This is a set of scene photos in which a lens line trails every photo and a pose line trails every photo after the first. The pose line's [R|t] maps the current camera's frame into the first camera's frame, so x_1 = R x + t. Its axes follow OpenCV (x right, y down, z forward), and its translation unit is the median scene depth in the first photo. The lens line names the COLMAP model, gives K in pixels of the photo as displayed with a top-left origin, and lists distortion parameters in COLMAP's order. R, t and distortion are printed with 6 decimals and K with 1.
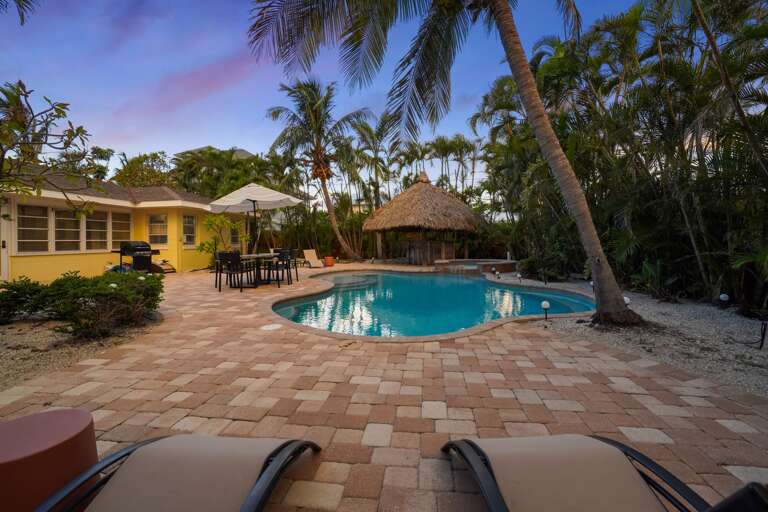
lens RADIAL K [[357.7, 0, 382.9], [0, 357.7, 260.4], [0, 0, 1]] dist [-0.066385, 0.027080]
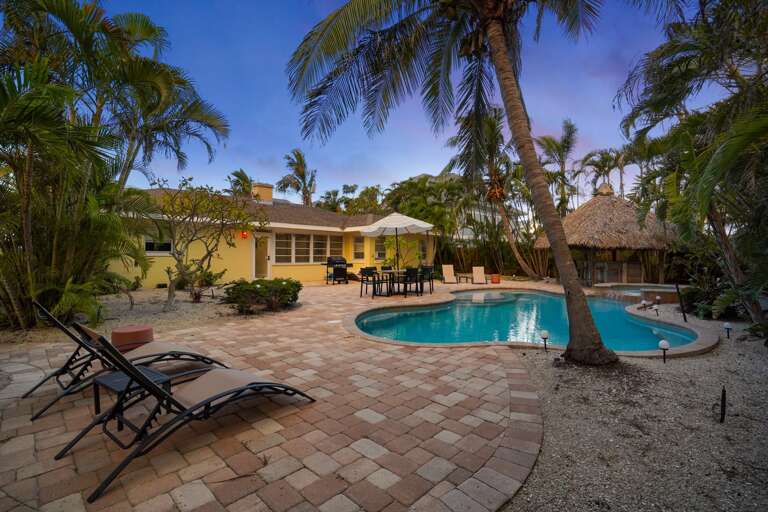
lens RADIAL K [[357.7, 0, 382.9], [0, 357.7, 260.4], [0, 0, 1]] dist [-0.066385, 0.027080]
pose [[0.798771, 0.020077, -0.601300, 0.344209], [-0.043689, 0.998740, -0.024689, -0.016792], [0.600047, 0.045991, 0.798642, -0.025893]]
